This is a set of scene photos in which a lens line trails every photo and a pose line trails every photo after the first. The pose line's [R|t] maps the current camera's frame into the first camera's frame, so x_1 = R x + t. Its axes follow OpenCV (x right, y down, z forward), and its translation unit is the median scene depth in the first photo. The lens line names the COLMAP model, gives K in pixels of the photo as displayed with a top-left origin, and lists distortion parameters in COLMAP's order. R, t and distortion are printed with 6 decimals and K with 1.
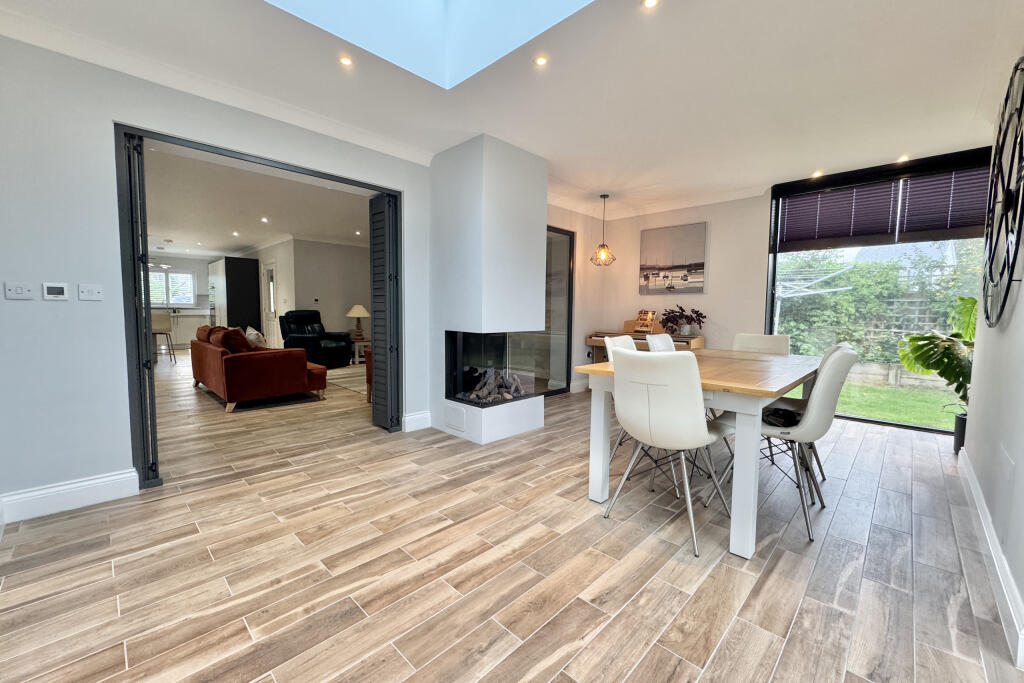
lens RADIAL K [[408.0, 0, 510.0], [0, 408.0, 338.9], [0, 0, 1]] dist [-0.001027, -0.000119]
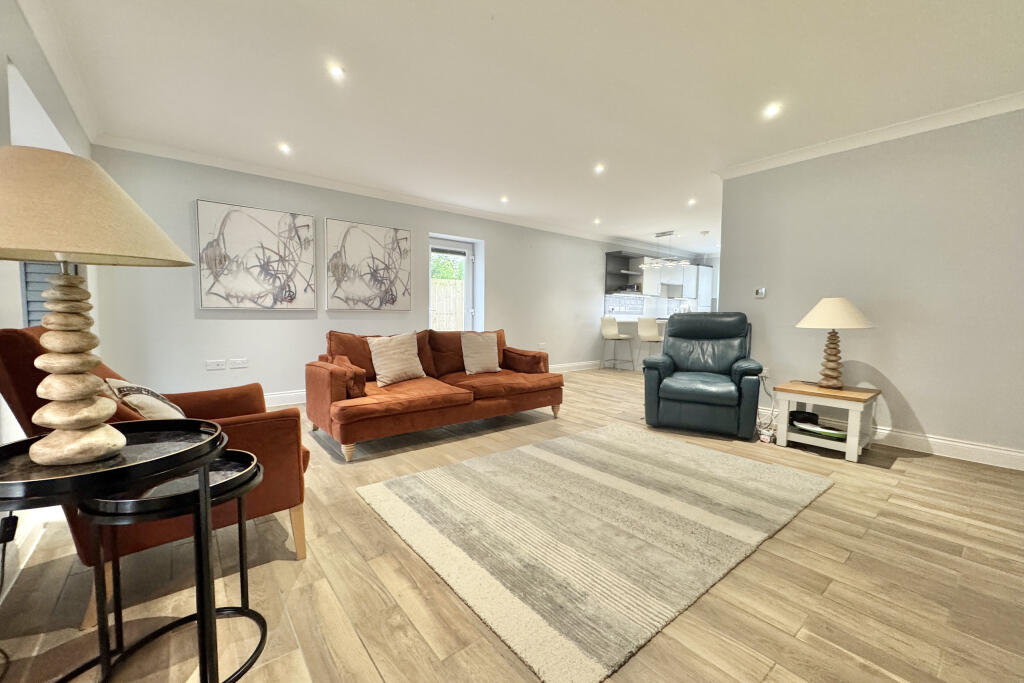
lens RADIAL K [[408.0, 0, 510.0], [0, 408.0, 338.9], [0, 0, 1]] dist [-0.001027, -0.000119]
pose [[-0.107790, 0.048257, -0.993002, 0.043623], [-0.081120, 0.995064, 0.057163, -0.047830], [0.990859, 0.086713, -0.103343, 0.832272]]
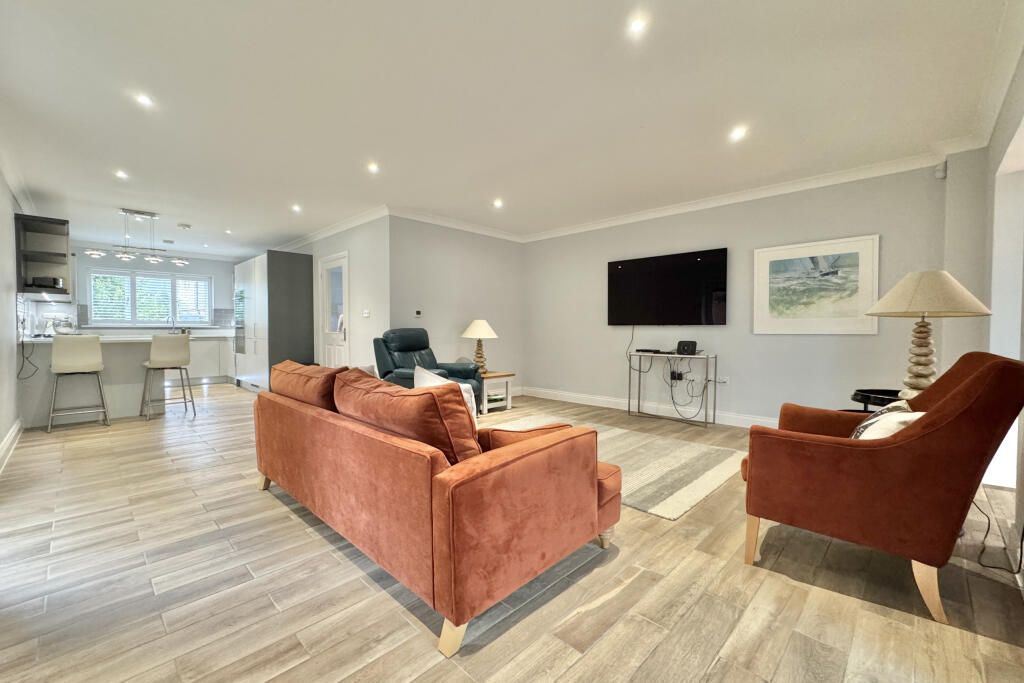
lens RADIAL K [[418.0, 0, 512.0], [0, 418.0, 341.5], [0, 0, 1]] dist [-0.000932, -0.000082]
pose [[0.999923, -0.008017, 0.009473, -0.368095], [0.008379, 0.999211, -0.038823, -0.026191], [-0.009155, 0.038899, 0.999201, 0.383272]]
